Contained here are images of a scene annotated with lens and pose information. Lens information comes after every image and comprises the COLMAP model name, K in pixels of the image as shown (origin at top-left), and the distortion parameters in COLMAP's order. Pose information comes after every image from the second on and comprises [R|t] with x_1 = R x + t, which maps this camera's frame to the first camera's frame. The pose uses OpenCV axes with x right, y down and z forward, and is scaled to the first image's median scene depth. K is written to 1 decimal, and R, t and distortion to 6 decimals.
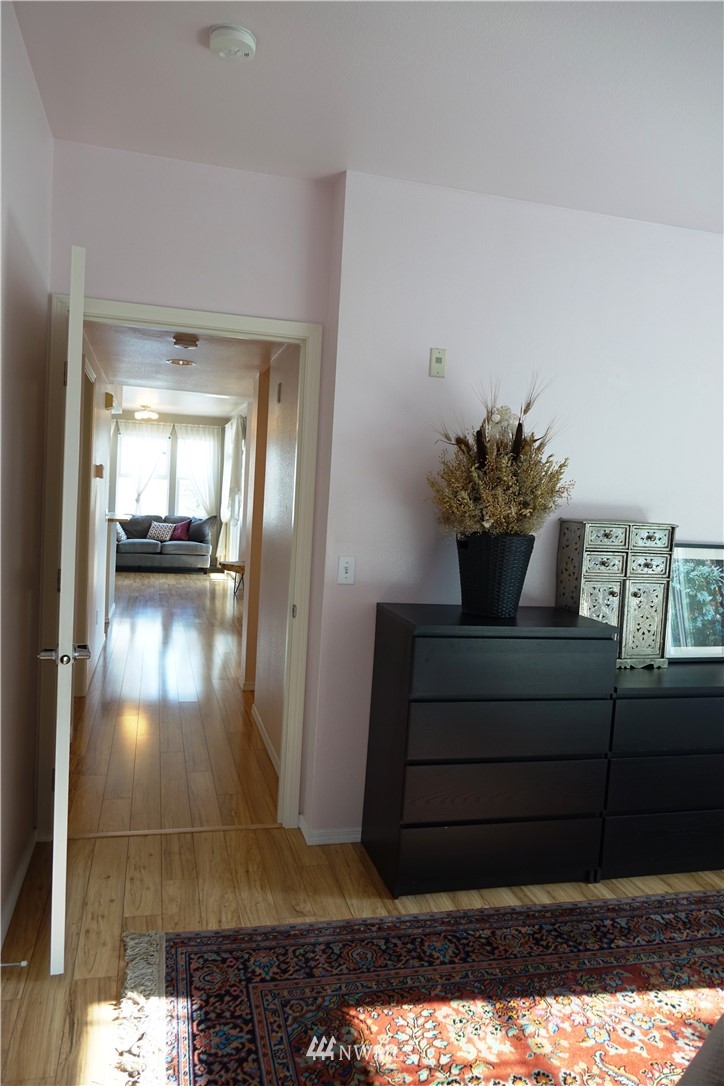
lens RADIAL K [[767.1, 0, 362.0], [0, 767.1, 543.0], [0, 0, 1]] dist [-0.000520, 0.001737]
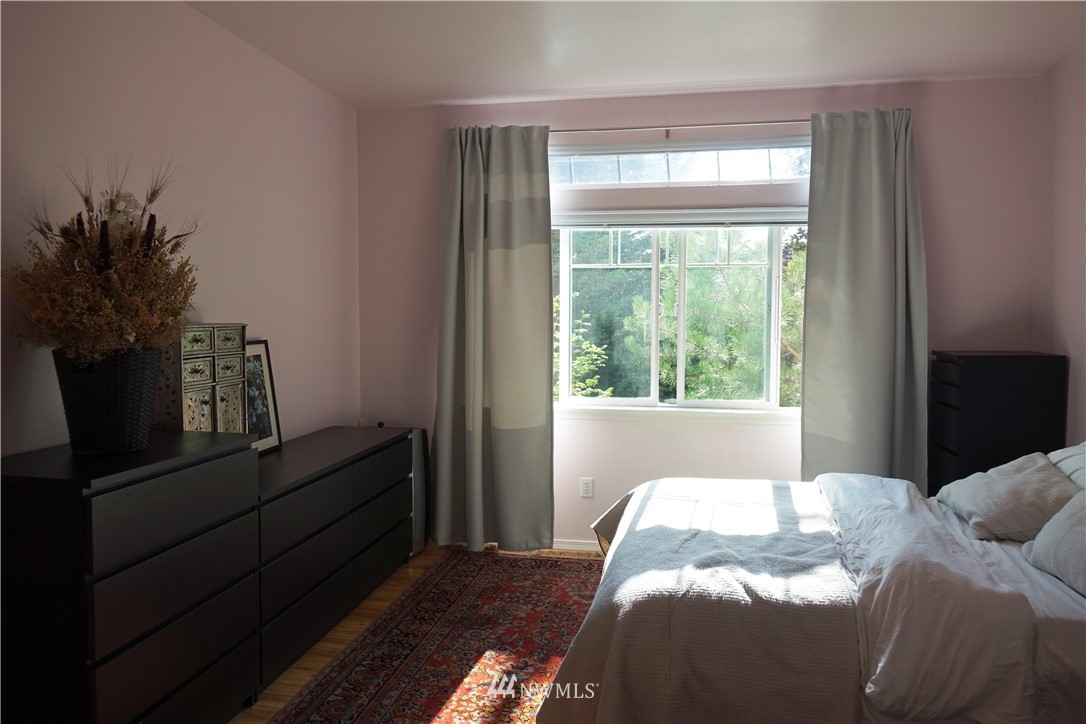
lens RADIAL K [[767.1, 0, 543.0], [0, 767.1, 362.0], [0, 0, 1]] dist [-0.000520, 0.001737]
pose [[0.446441, -0.114316, 0.887481, -0.309711], [0.080381, 0.992920, 0.087463, -0.030591], [-0.891195, 0.032290, 0.452469, 0.215551]]
